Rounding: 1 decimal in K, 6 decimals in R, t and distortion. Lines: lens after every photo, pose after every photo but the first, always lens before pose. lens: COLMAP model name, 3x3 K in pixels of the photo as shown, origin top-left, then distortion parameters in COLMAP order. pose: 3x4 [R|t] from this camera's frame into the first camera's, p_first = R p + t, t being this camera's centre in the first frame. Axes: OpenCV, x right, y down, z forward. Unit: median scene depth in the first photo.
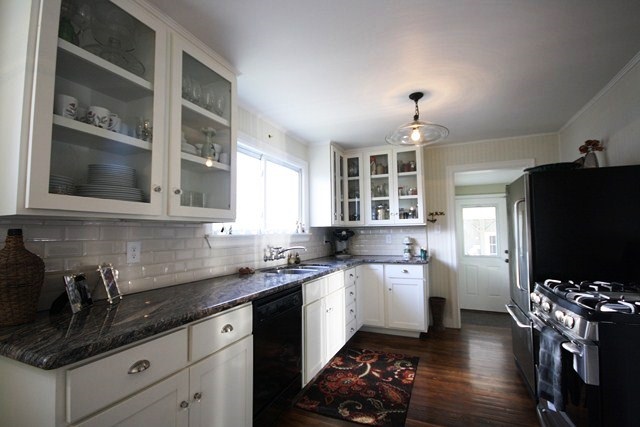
lens RADIAL K [[306.8, 0, 320.0], [0, 306.8, 213.5], [0, 0, 1]] dist [-0.000432, 0.000087]
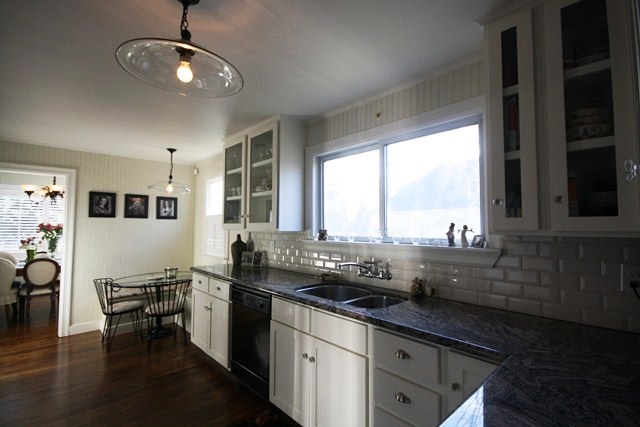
lens RADIAL K [[306.8, 0, 320.0], [0, 306.8, 213.5], [0, 0, 1]] dist [-0.000432, 0.000087]
pose [[-0.405117, -0.038321, -0.913462, 0.693995], [0.050507, 0.996657, -0.064210, 0.036908], [0.912869, -0.072149, -0.401827, 1.402523]]
